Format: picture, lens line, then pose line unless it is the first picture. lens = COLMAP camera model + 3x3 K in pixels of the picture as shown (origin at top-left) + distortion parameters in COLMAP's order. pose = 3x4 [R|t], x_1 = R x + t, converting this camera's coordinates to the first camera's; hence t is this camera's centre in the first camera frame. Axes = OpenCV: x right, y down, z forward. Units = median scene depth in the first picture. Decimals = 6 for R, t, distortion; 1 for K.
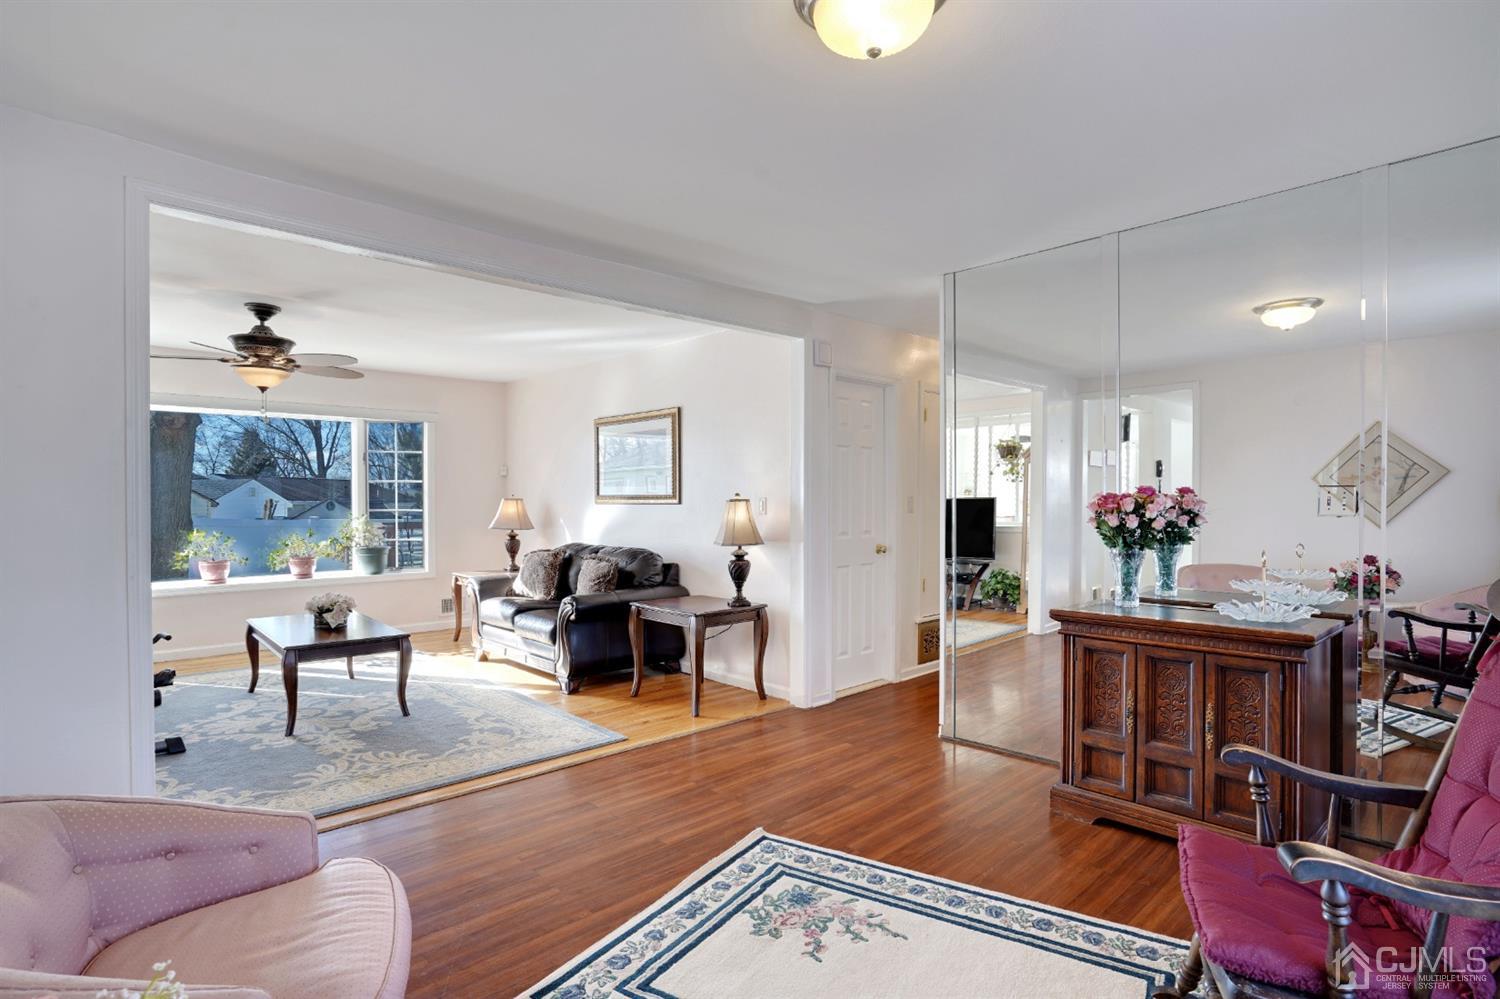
lens RADIAL K [[751.7, 0, 753.1], [0, 751.7, 519.0], [0, 0, 1]] dist [-0.010561, 0.002163]
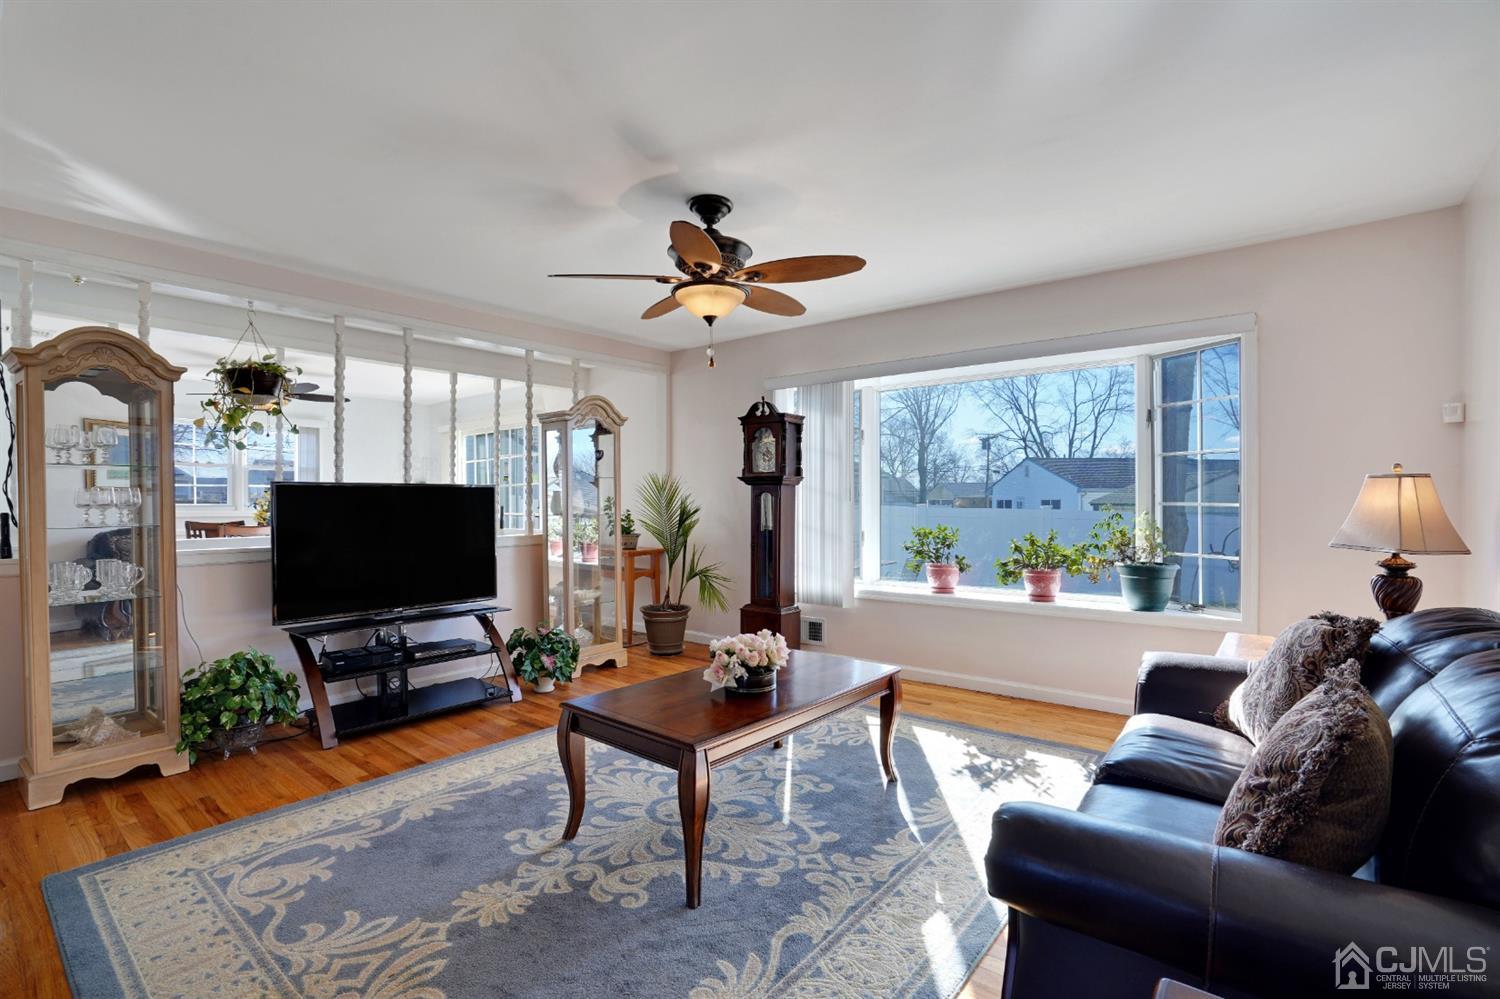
lens RADIAL K [[698.4, 0, 738.9], [0, 698.4, 501.1], [0, 0, 1]] dist [-0.050222, 0.018916]
pose [[0.124828, -0.004235, -0.992169, -0.010990], [-0.025626, 0.999644, -0.007491, -0.000762], [0.991847, 0.026360, 0.124675, 1.128071]]
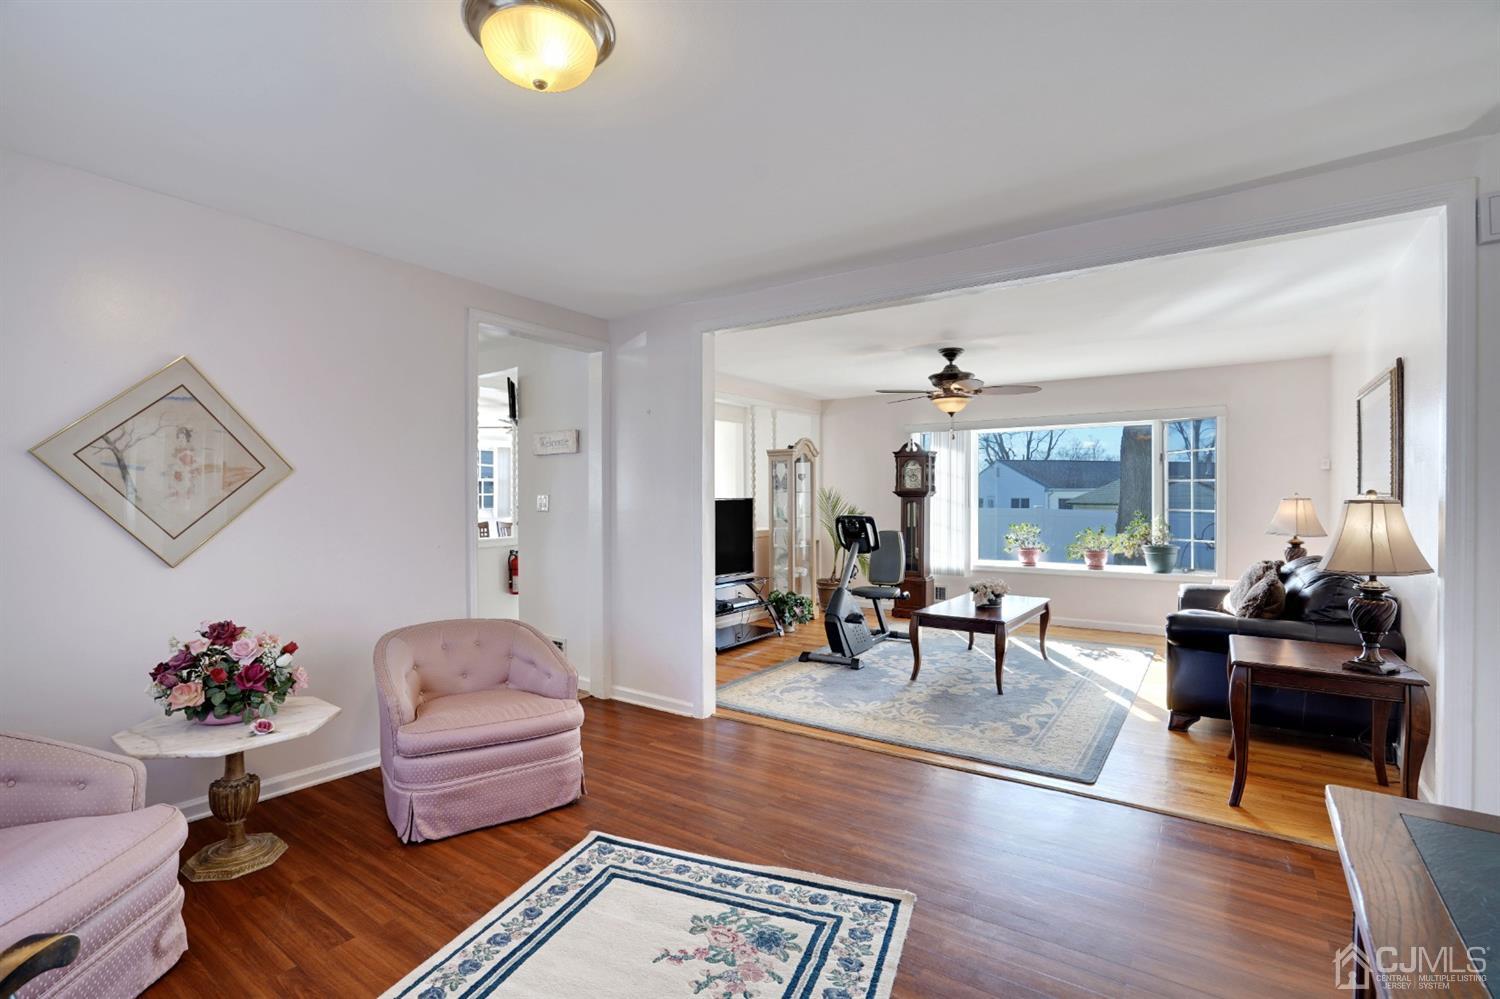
lens RADIAL K [[698.4, 0, 744.7], [0, 698.4, 497.7], [0, 0, 1]] dist [-0.050222, 0.018916]
pose [[0.194130, -0.005237, -0.980962, 0.539647], [-0.023864, 0.999665, -0.010060, -0.008653], [0.980685, 0.025363, 0.193940, 0.498086]]
